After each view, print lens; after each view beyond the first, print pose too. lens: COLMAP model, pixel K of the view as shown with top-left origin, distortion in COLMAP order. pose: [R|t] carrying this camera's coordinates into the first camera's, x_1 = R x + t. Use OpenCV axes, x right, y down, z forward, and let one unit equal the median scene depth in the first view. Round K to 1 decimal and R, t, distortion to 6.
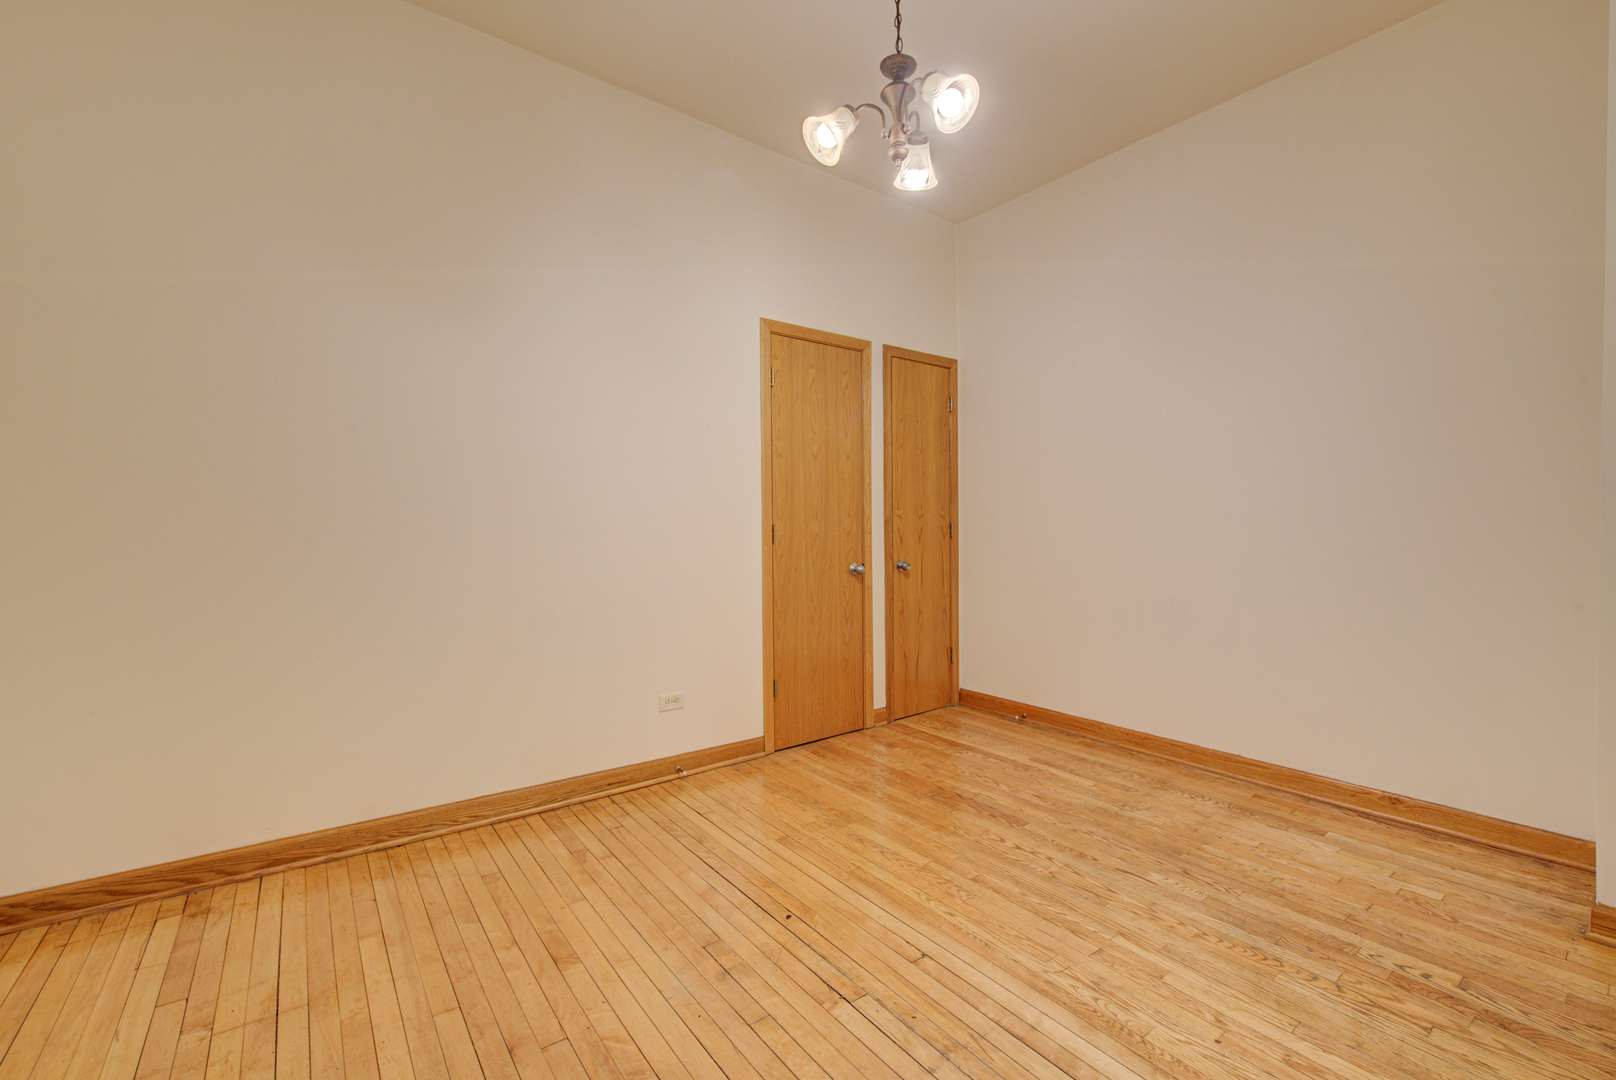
lens RADIAL K [[697.2, 0, 814.1], [0, 697.2, 548.6], [0, 0, 1]] dist [0.002274, -0.000371]
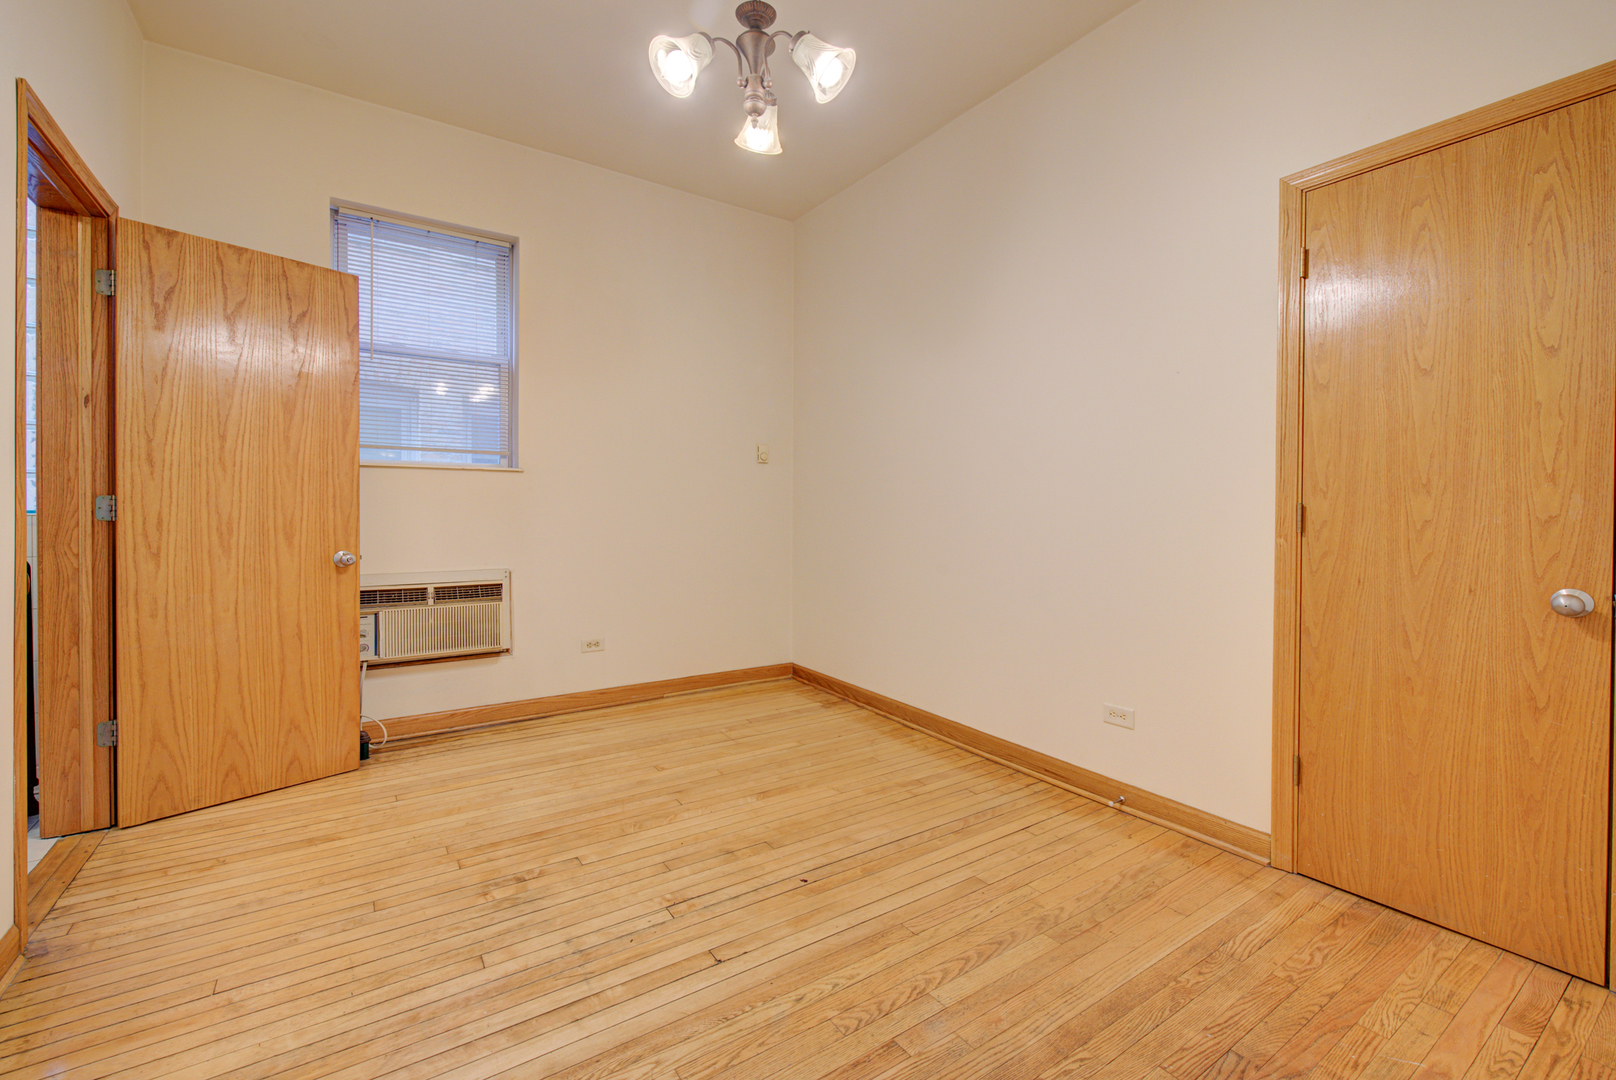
lens RADIAL K [[660.3, 0, 803.1], [0, 660.3, 516.3], [0, 0, 1]] dist [-0.000298, -0.000549]
pose [[-0.056766, 0.010868, -0.998328, 0.766681], [-0.033074, 0.999371, 0.012760, -0.012702], [0.997840, 0.033743, -0.056371, 0.863454]]
